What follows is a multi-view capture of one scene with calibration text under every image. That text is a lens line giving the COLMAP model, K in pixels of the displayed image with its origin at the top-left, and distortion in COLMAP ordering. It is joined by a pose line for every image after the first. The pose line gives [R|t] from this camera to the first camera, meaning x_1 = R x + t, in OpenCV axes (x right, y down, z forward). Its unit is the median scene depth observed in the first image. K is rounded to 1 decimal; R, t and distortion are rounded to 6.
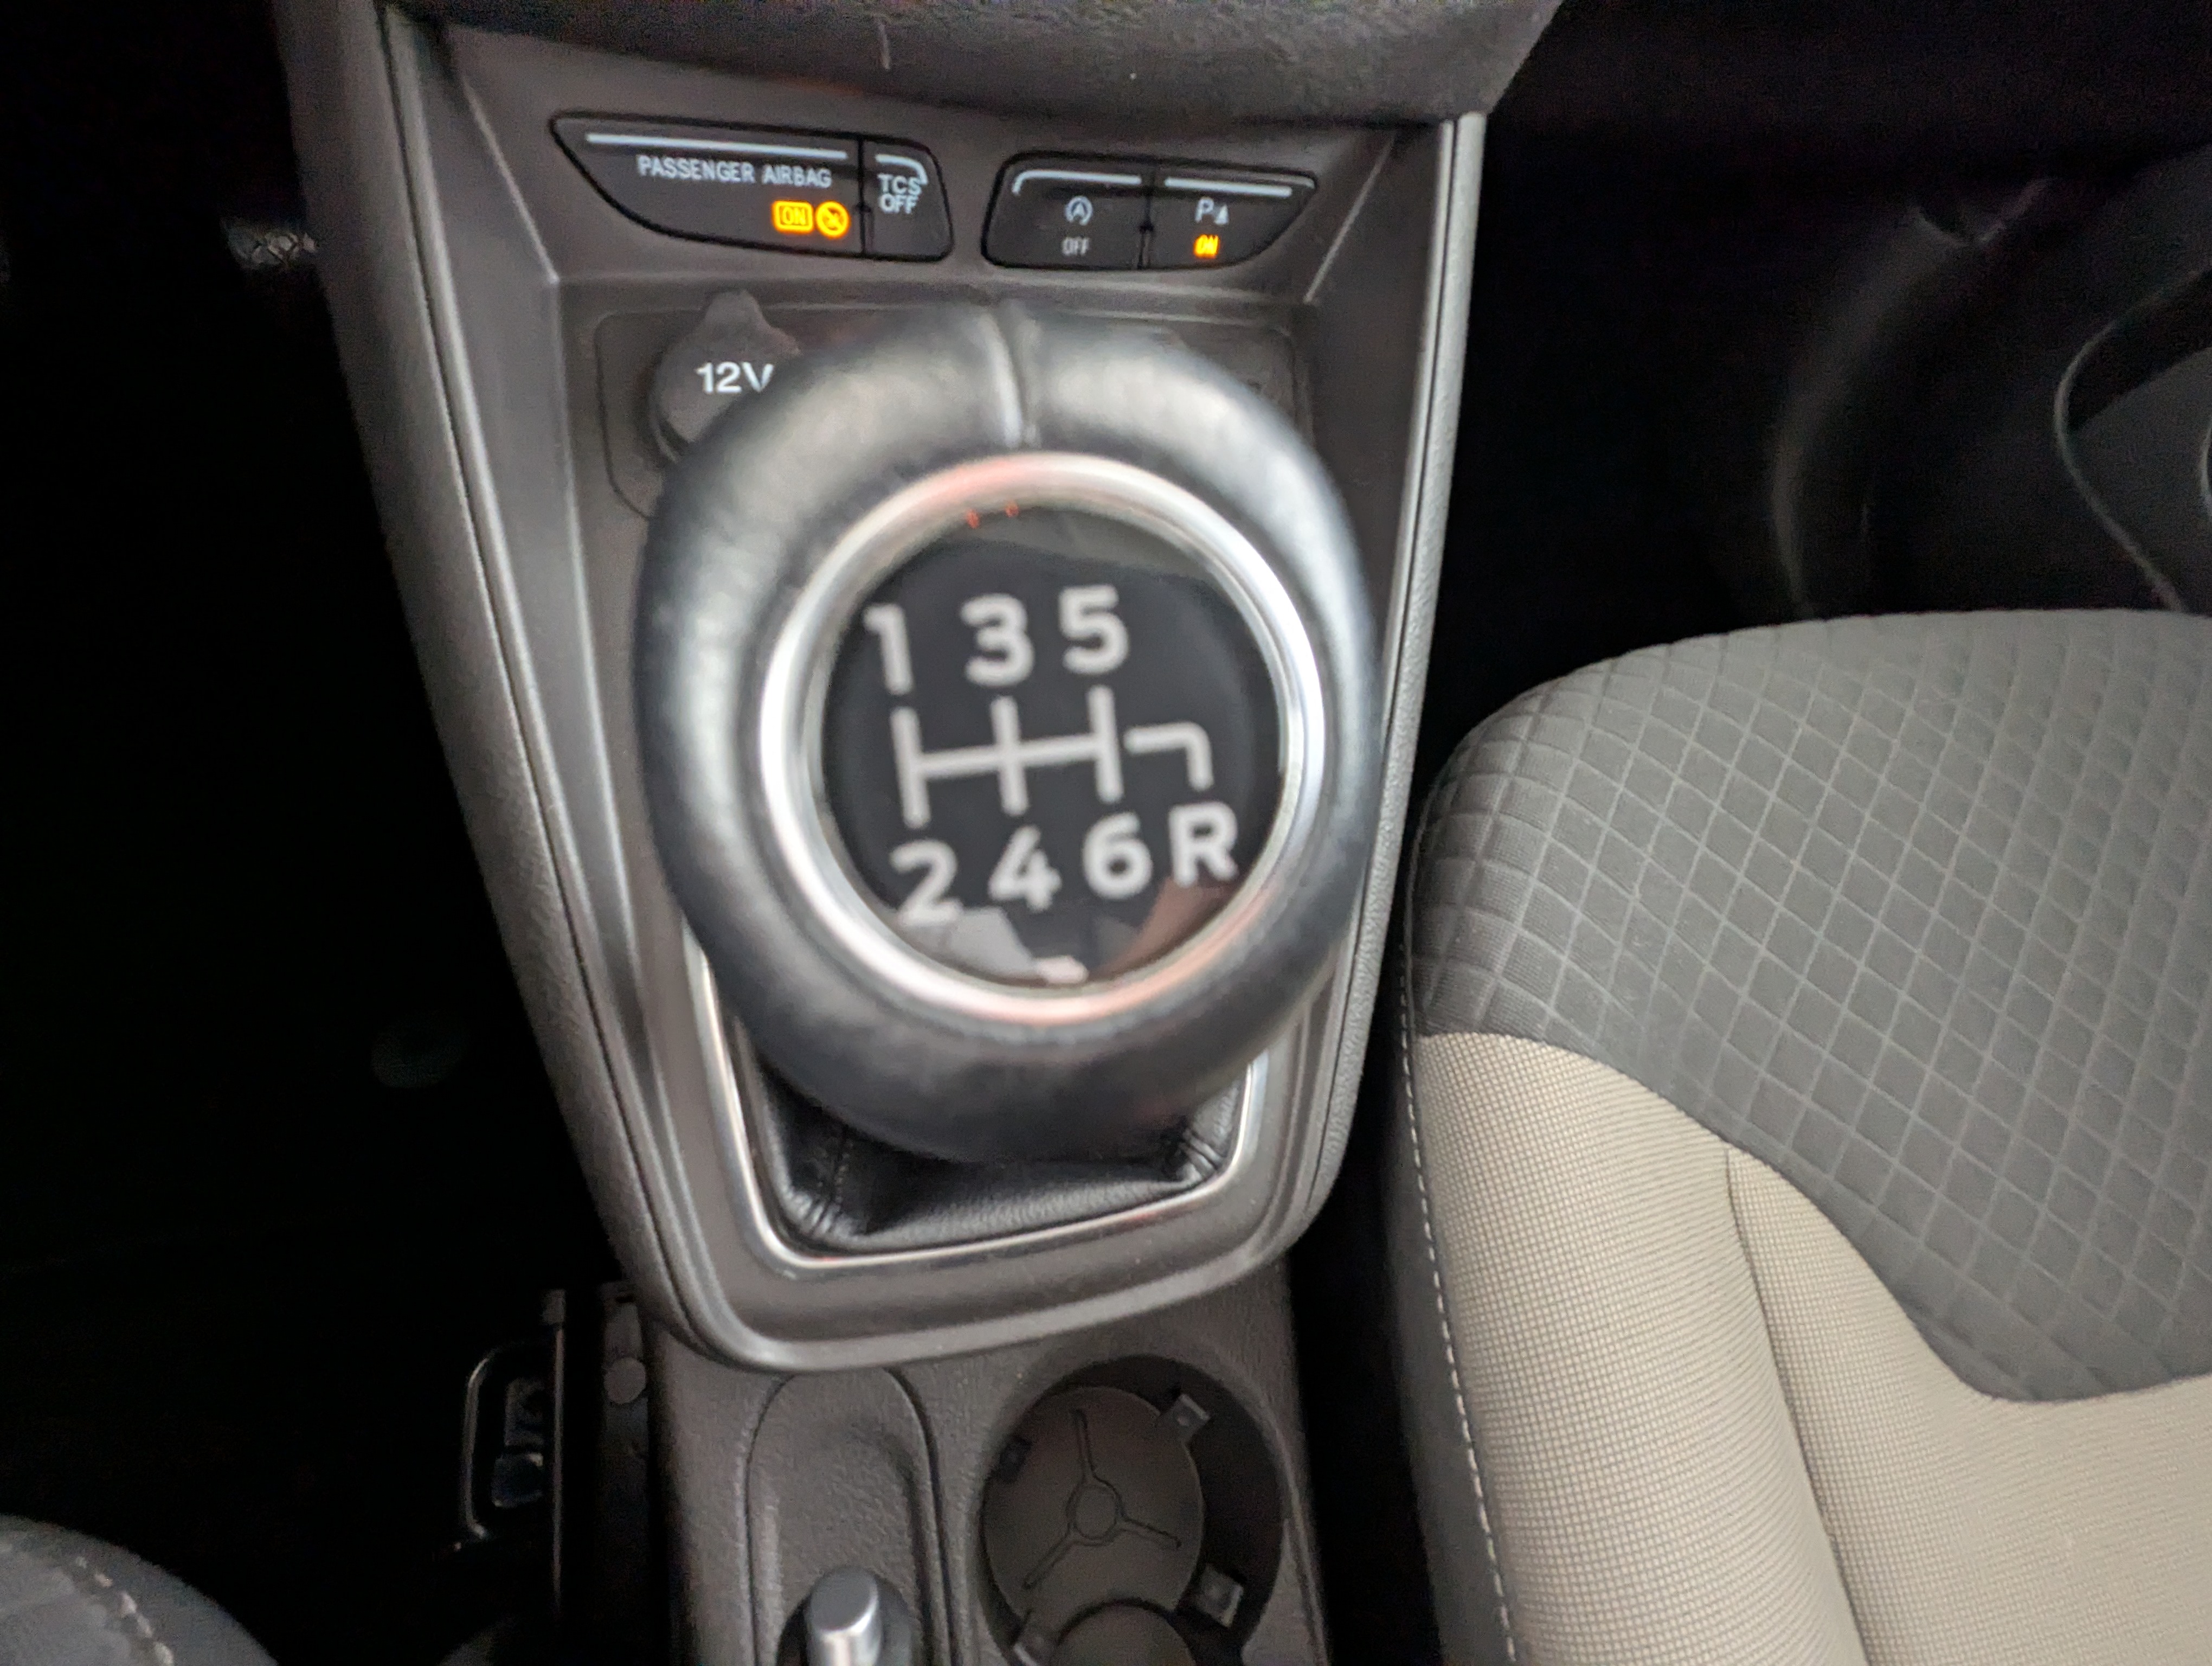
lens RADIAL K [[1055.6, 0, 1106.0], [0, 1055.6, 833.0], [0, 0, 1]] dist [0.000652, 0.001457]
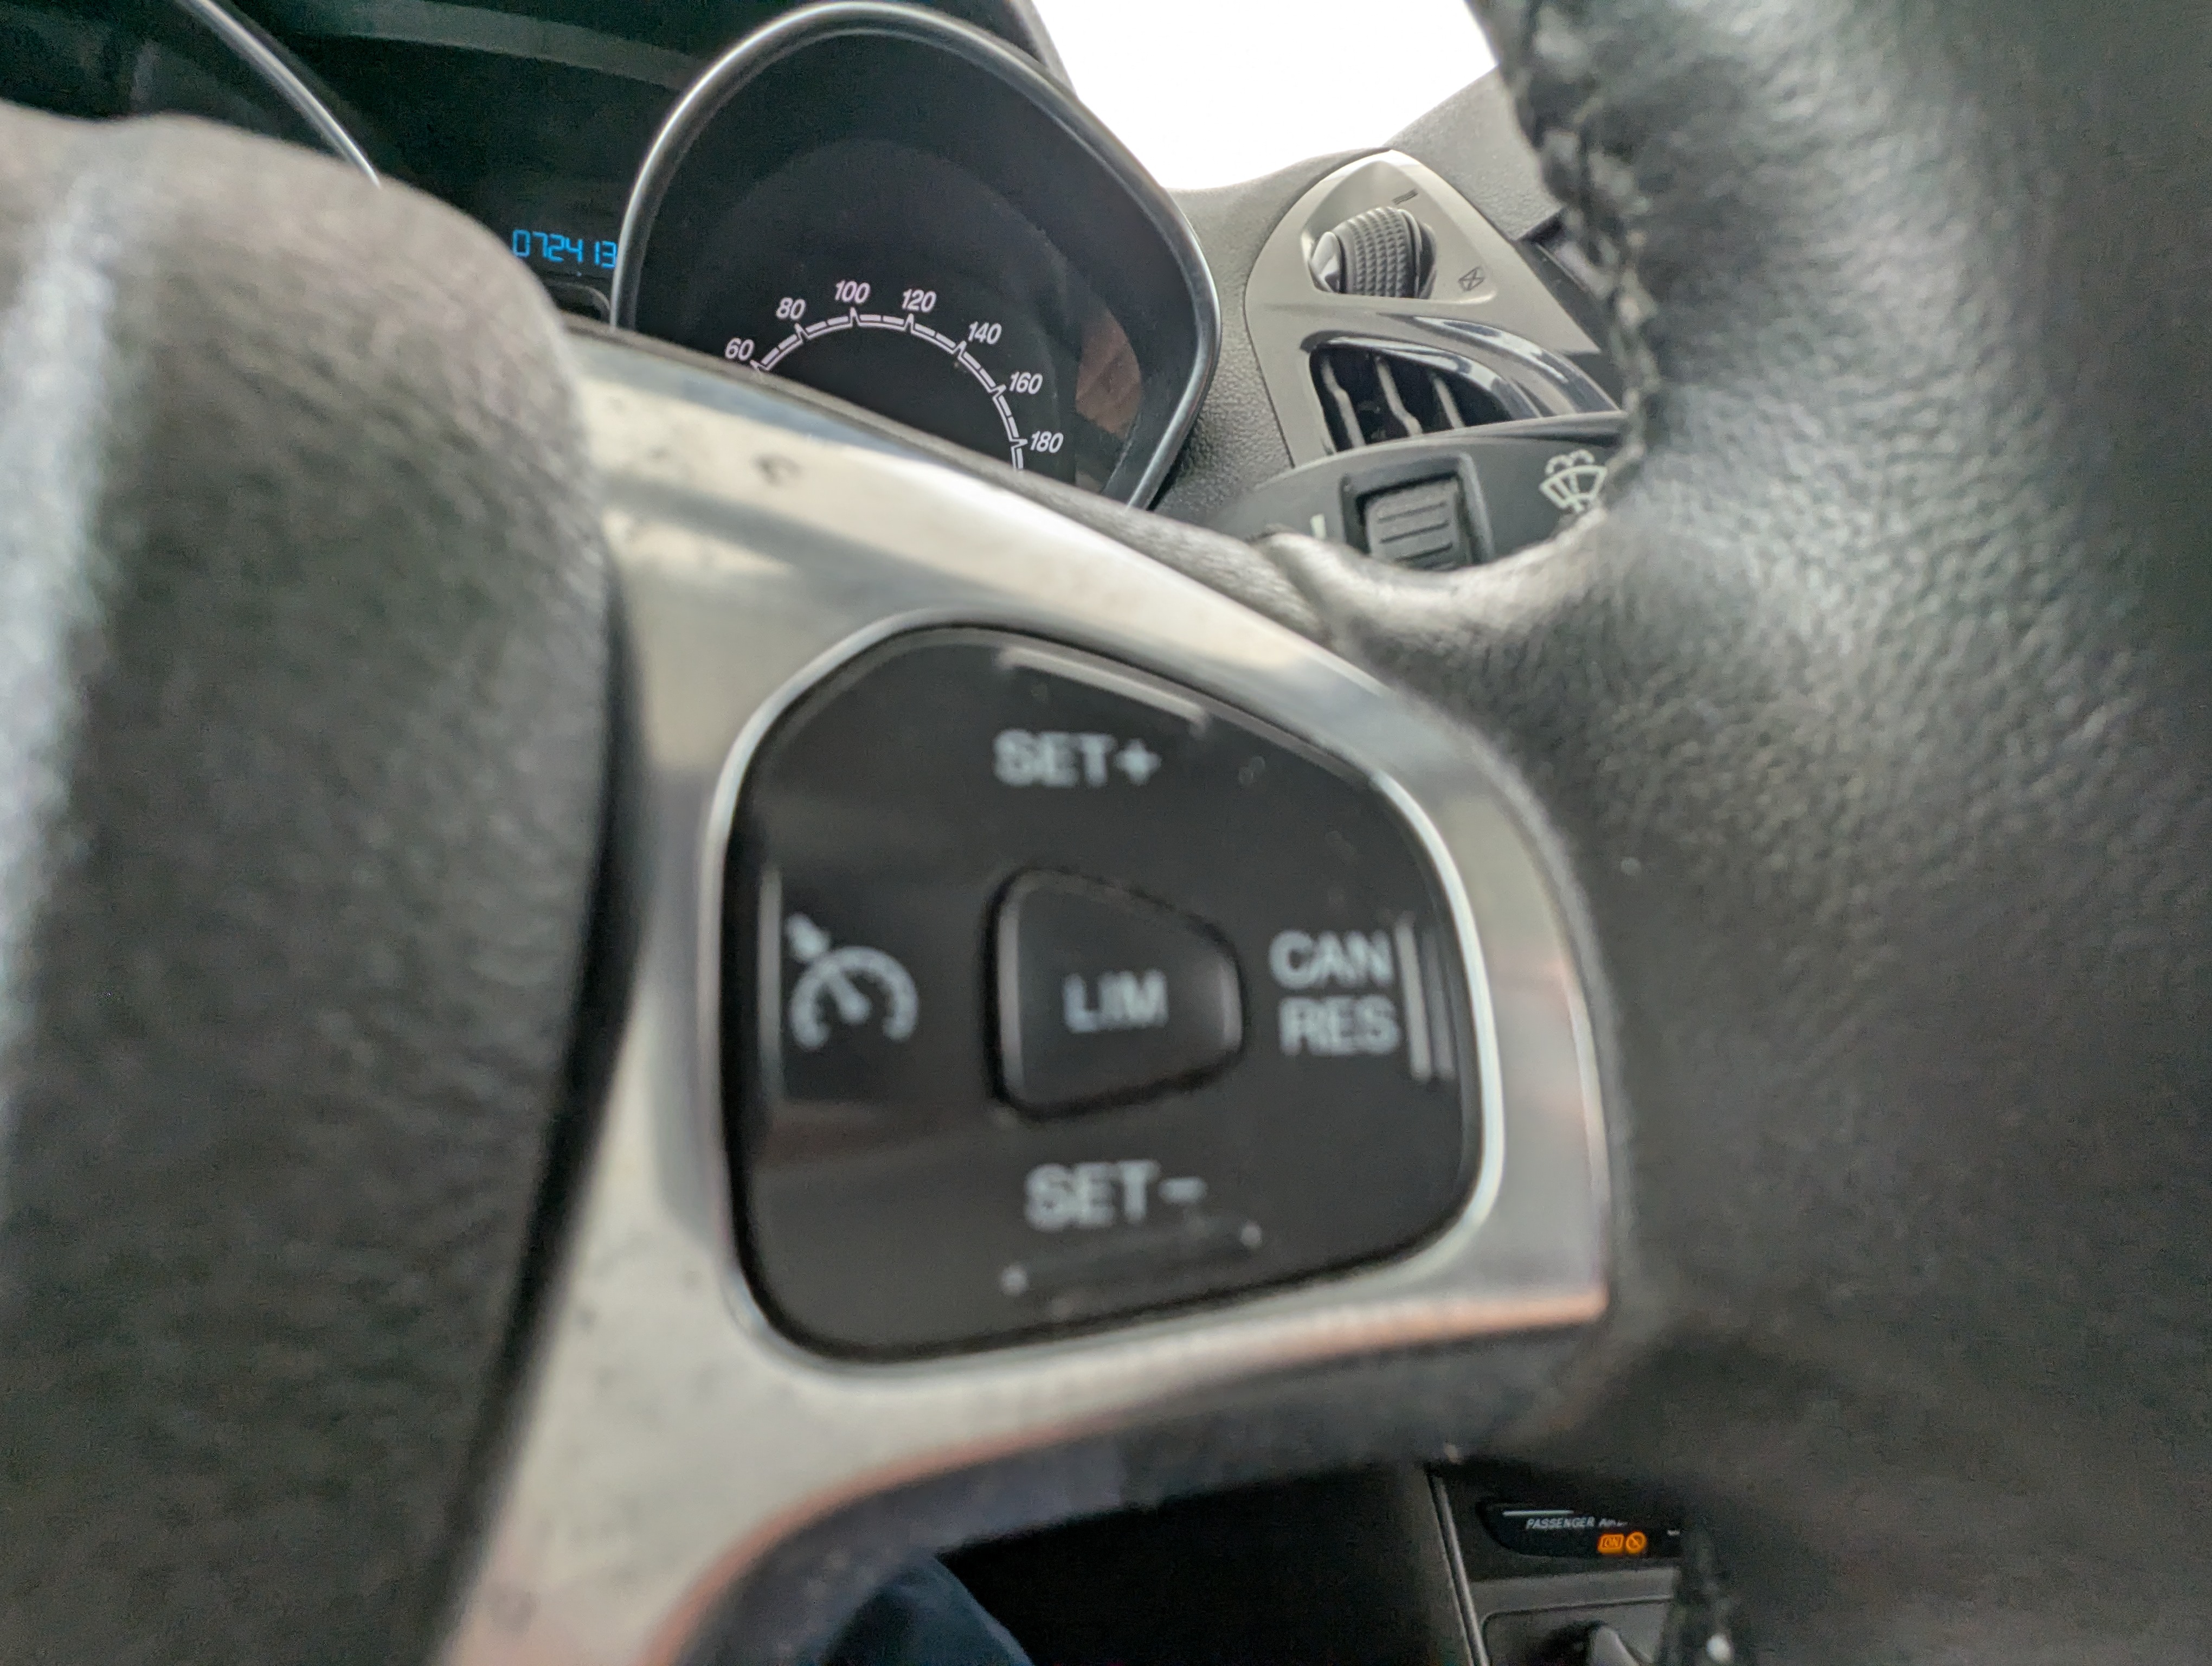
lens RADIAL K [[1055.6, 0, 1106.0], [0, 1055.6, 833.0], [0, 0, 1]] dist [0.000652, 0.001457]
pose [[0.996510, 0.000664, -0.083465, -0.865048], [-0.047808, 0.824233, -0.564229, -0.537367], [0.068420, 0.566250, 0.821389, -0.779261]]
